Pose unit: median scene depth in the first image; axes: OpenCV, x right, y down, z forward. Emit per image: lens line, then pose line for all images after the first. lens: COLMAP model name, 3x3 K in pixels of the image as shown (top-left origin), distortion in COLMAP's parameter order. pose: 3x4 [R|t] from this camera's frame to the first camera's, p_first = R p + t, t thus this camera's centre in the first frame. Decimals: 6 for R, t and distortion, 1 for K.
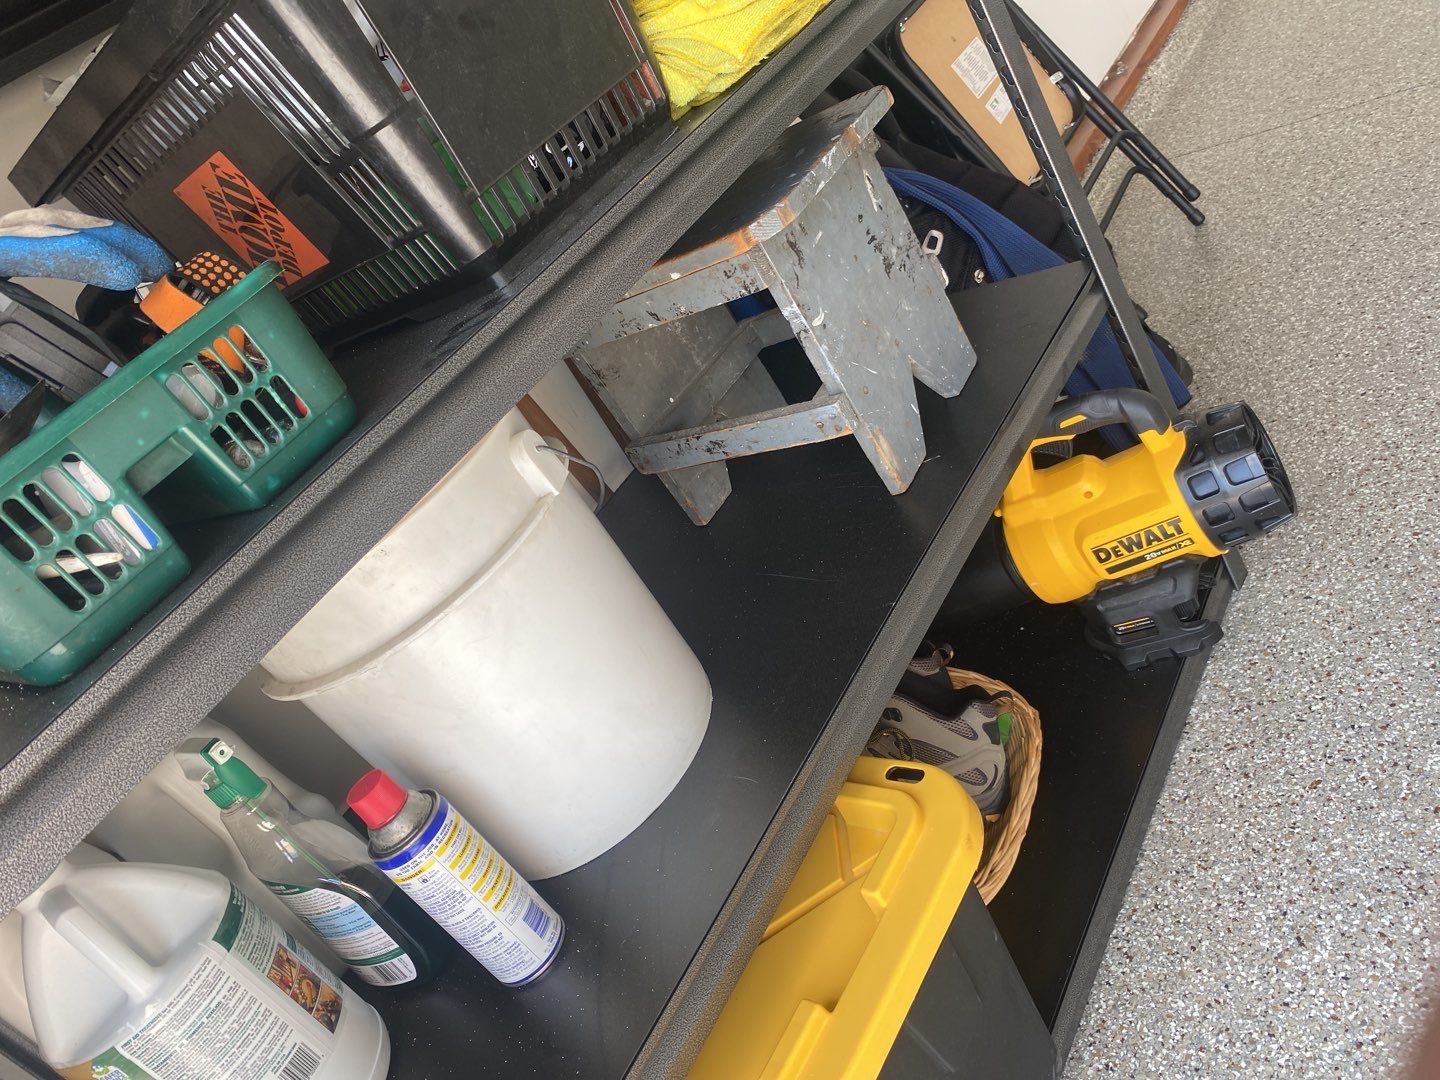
lens RADIAL K [[1097.0, 0, 701.7], [0, 1097.0, 539.1], [0, 0, 1]] dist [0.016531, -0.023028]
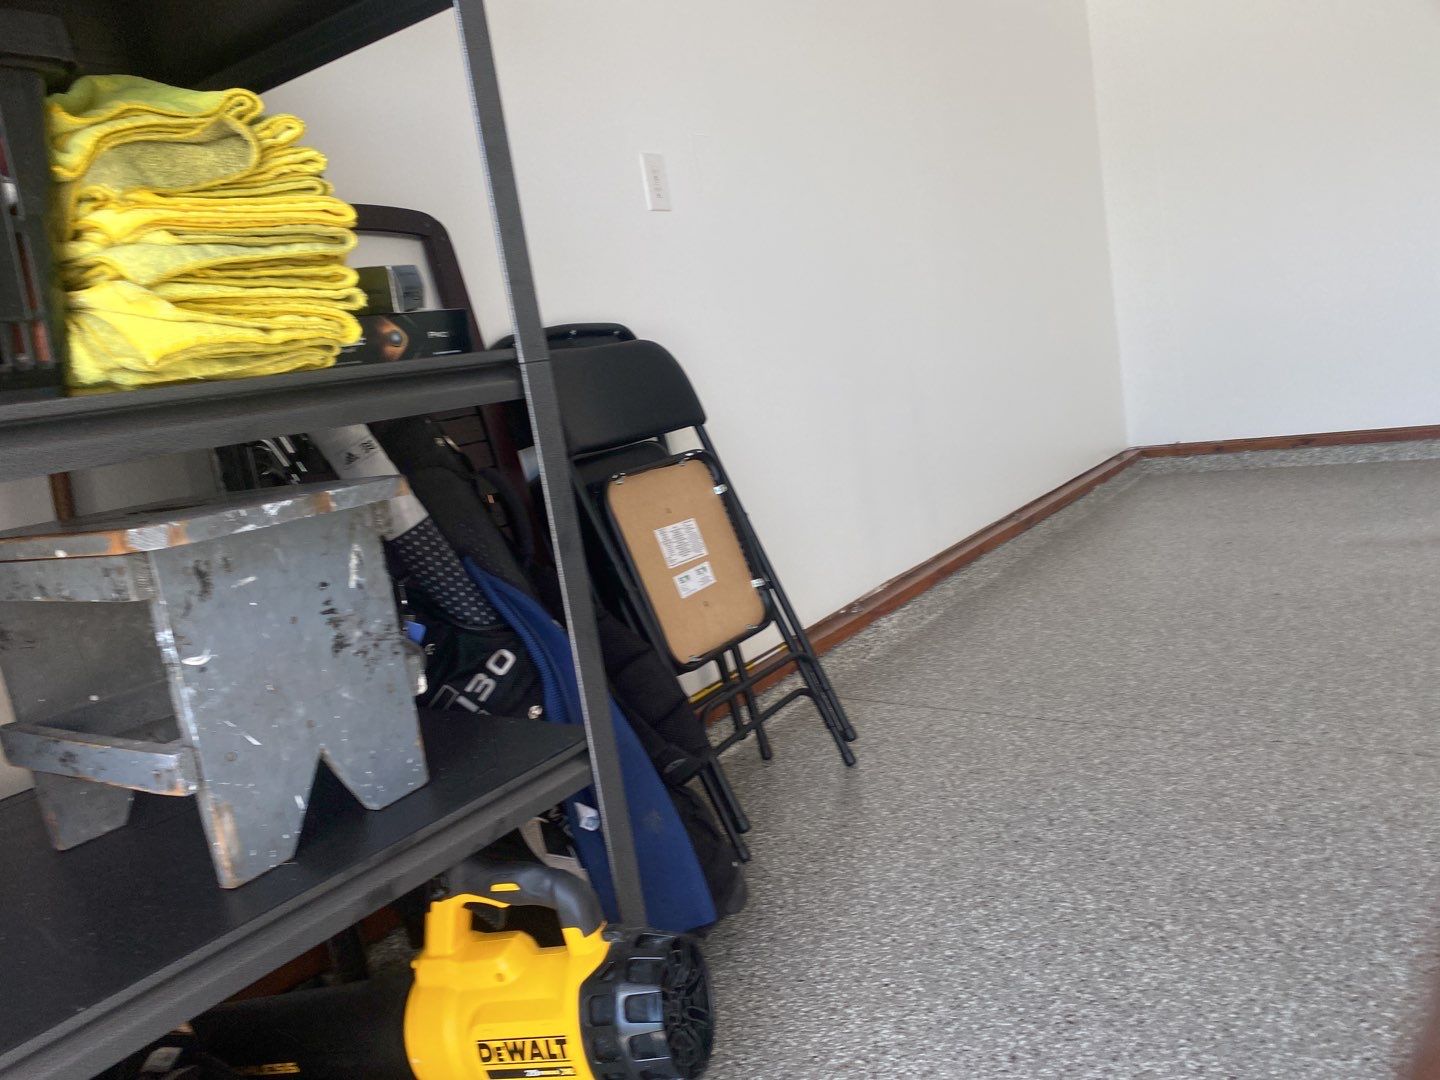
lens RADIAL K [[1101.5, 0, 663.5], [0, 1101.5, 560.4], [0, 0, 1]] dist [0.024754, -0.031747]
pose [[0.922115, 0.381738, 0.063091, 0.344993], [-0.337094, 0.872667, -0.353299, -0.074873], [-0.189925, 0.304515, 0.933381, 0.054899]]
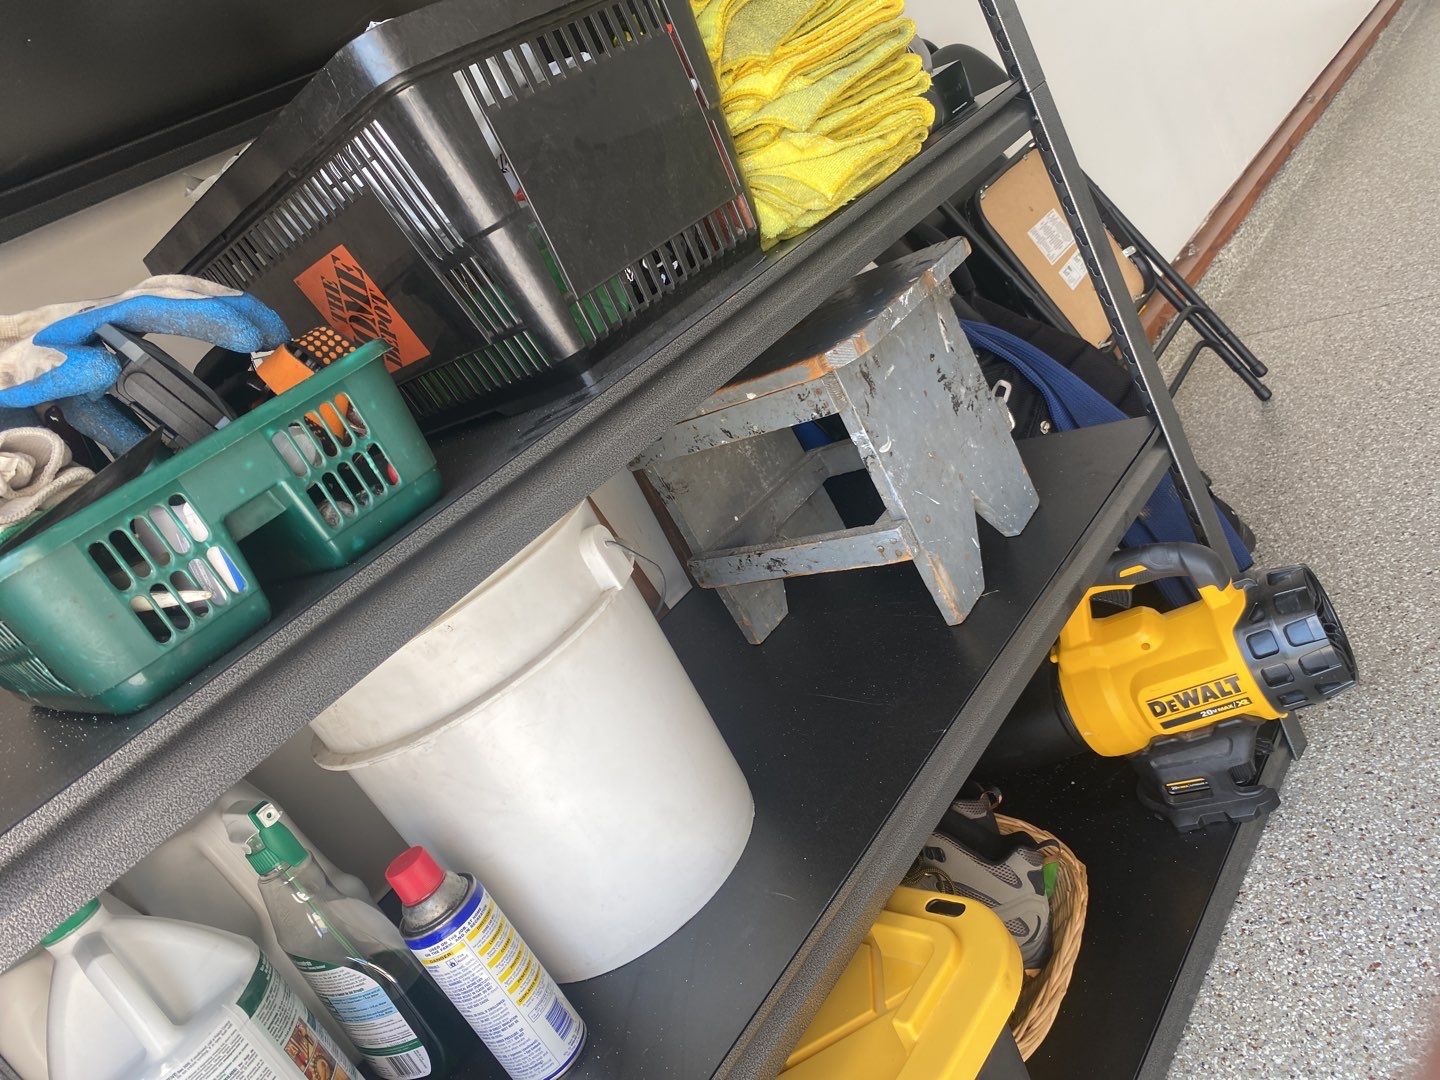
lens RADIAL K [[1097.0, 0, 712.5], [0, 1097.0, 547.1], [0, 0, 1]] dist [0.016531, -0.023028]
pose [[0.995929, 0.079004, -0.043413, -0.003793], [-0.083706, 0.989231, -0.120060, 0.028091], [0.033460, 0.123205, 0.991817, -0.016039]]
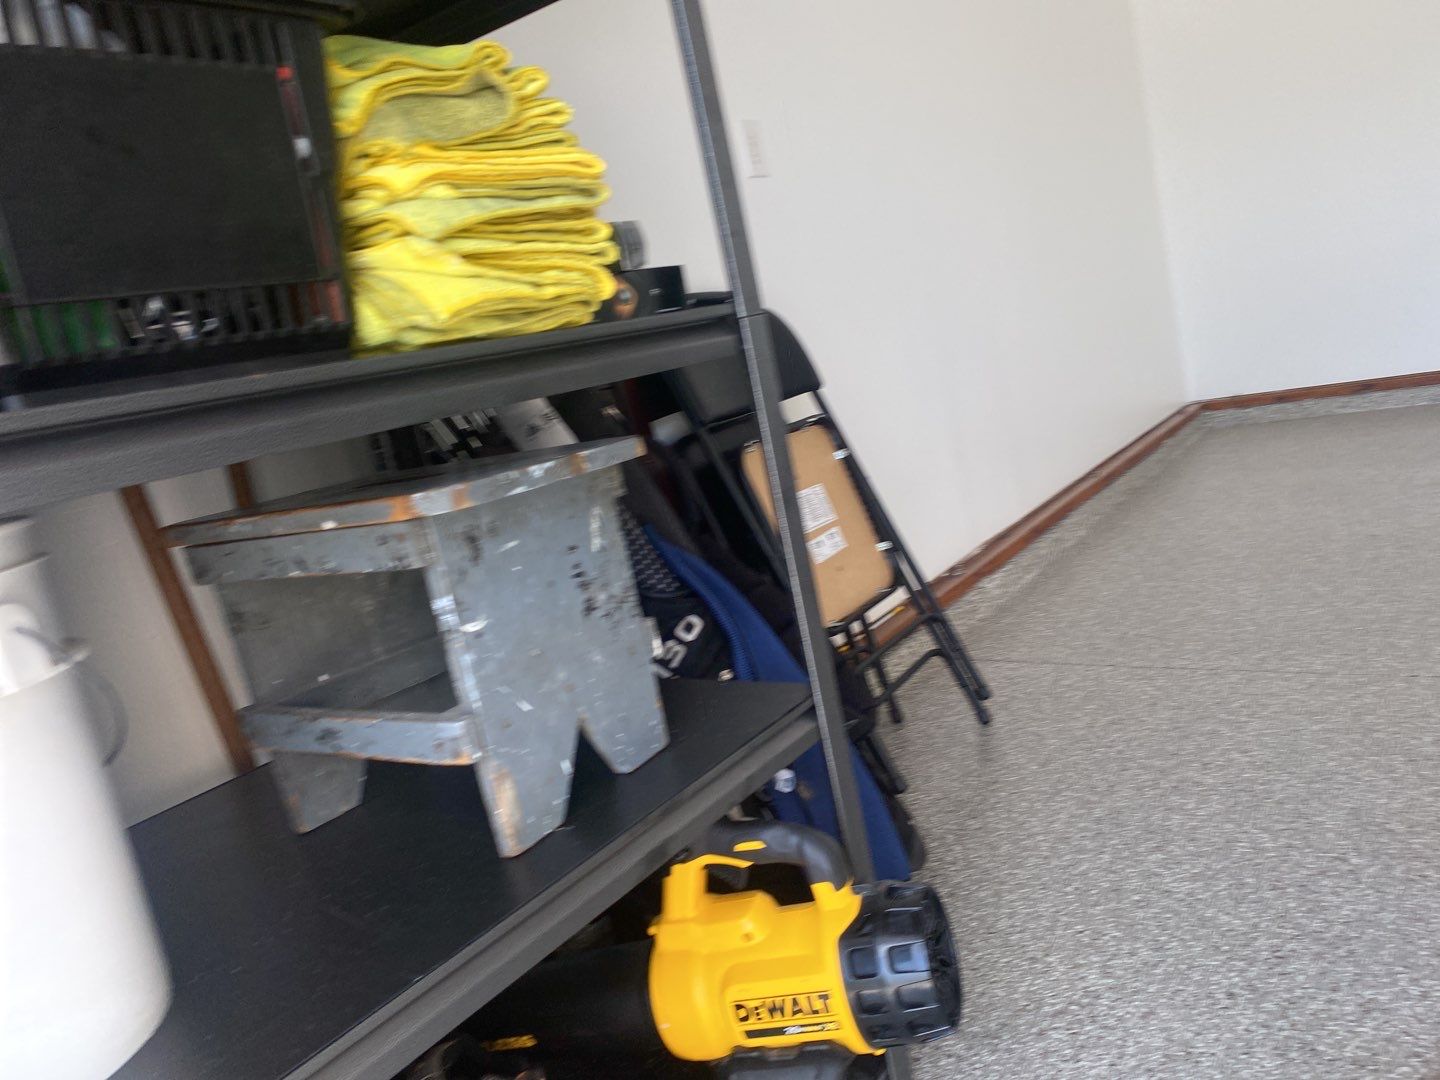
lens RADIAL K [[1101.5, 0, 708.4], [0, 1101.5, 560.5], [0, 0, 1]] dist [0.024754, -0.031747]
pose [[0.939732, 0.333023, 0.077456, 0.184498], [-0.288507, 0.893906, -0.343069, 0.003072], [-0.183488, 0.300046, 0.936111, 0.108521]]
